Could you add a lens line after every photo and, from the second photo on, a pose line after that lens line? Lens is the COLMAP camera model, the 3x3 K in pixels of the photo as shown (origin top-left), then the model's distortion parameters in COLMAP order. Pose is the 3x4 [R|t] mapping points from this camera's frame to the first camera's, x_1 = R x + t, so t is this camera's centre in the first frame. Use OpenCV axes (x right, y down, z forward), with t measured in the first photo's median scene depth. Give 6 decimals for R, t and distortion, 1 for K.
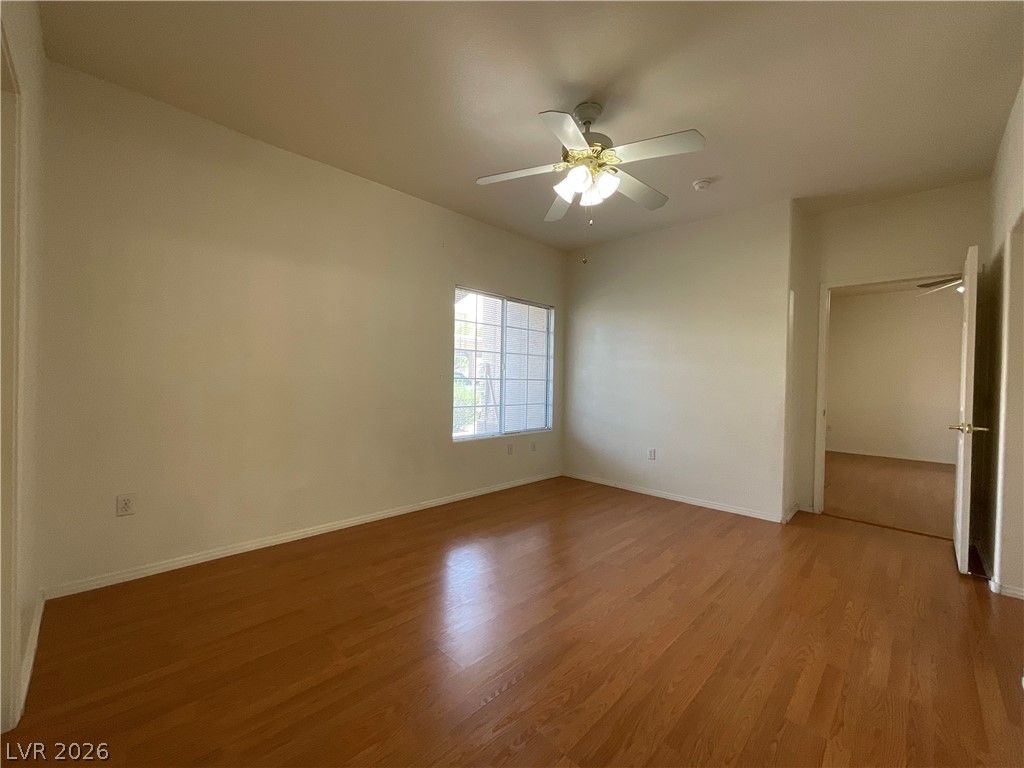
lens RADIAL K [[413.9, 0, 514.5], [0, 413.9, 384.7], [0, 0, 1]] dist [-0.000847, -0.000502]
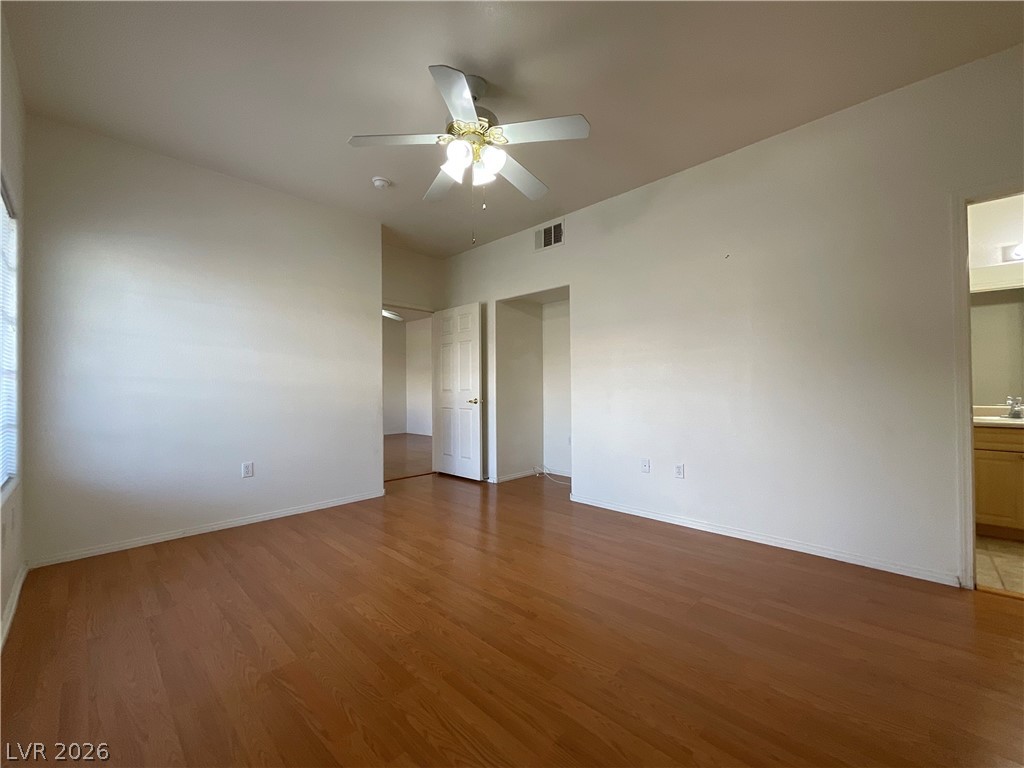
lens RADIAL K [[408.4, 0, 512.0], [0, 408.4, 384.0], [0, 0, 1]] dist [-0.007599, 0.000071]
pose [[-0.005059, -0.004639, 0.999976, -0.745127], [0.018672, 0.999814, 0.004733, 0.022584], [-0.999813, 0.018696, -0.004971, 0.892617]]
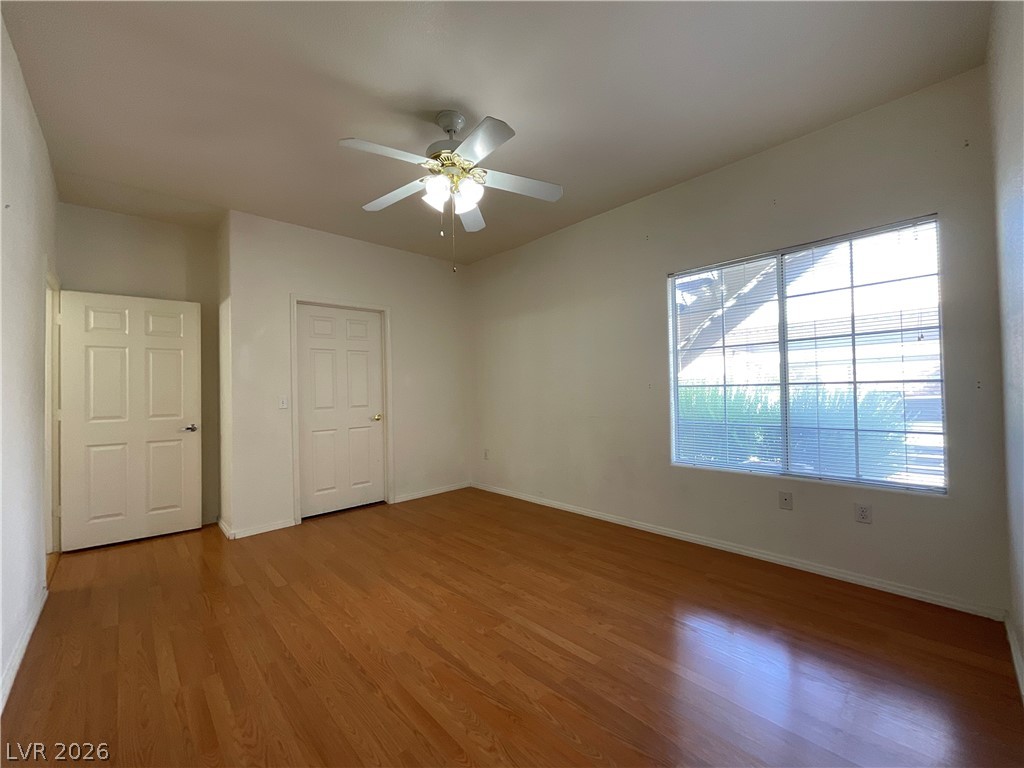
lens RADIAL K [[413.9, 0, 514.5], [0, 413.9, 384.7], [0, 0, 1]] dist [-0.000847, -0.000502]
pose [[-0.038809, -0.033242, -0.998694, 1.100259], [0.010042, 0.999383, -0.033655, 0.006136], [0.999196, -0.011335, -0.038452, 1.139170]]
